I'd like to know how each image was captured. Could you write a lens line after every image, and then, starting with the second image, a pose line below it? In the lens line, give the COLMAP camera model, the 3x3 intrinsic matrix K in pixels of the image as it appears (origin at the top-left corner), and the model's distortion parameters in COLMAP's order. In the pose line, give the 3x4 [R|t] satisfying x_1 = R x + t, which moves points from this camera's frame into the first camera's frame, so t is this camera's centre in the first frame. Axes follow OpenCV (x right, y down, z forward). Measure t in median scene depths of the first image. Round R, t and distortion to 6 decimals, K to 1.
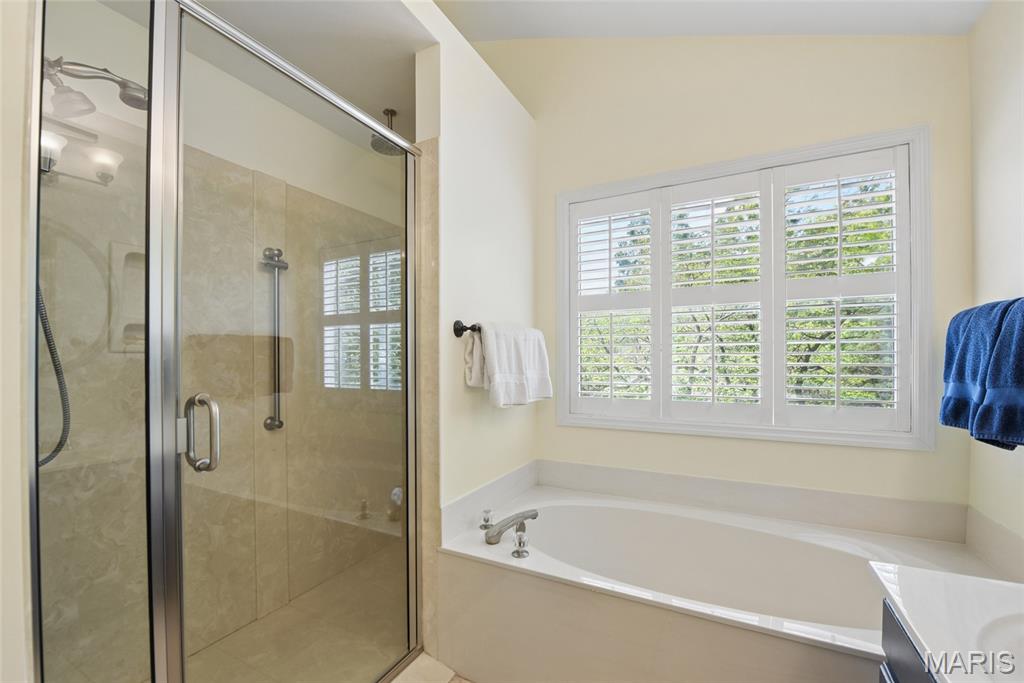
lens RADIAL K [[417.8, 0, 516.2], [0, 417.8, 356.4], [0, 0, 1]] dist [-0.019264, -0.000709]
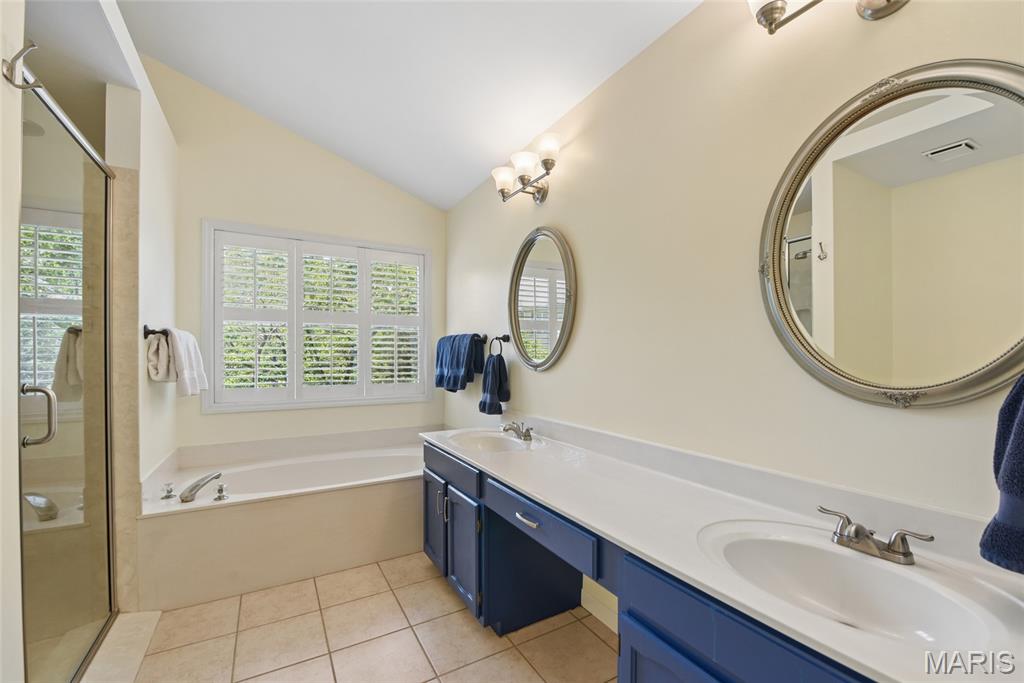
lens RADIAL K [[417.8, 0, 513.7], [0, 417.8, 360.3], [0, 0, 1]] dist [-0.019264, -0.000709]
pose [[0.535053, -0.000939, 0.844818, -0.600441], [-0.002121, 0.999995, 0.002455, 0.009439], [-0.844816, -0.003105, 0.535048, -0.532664]]
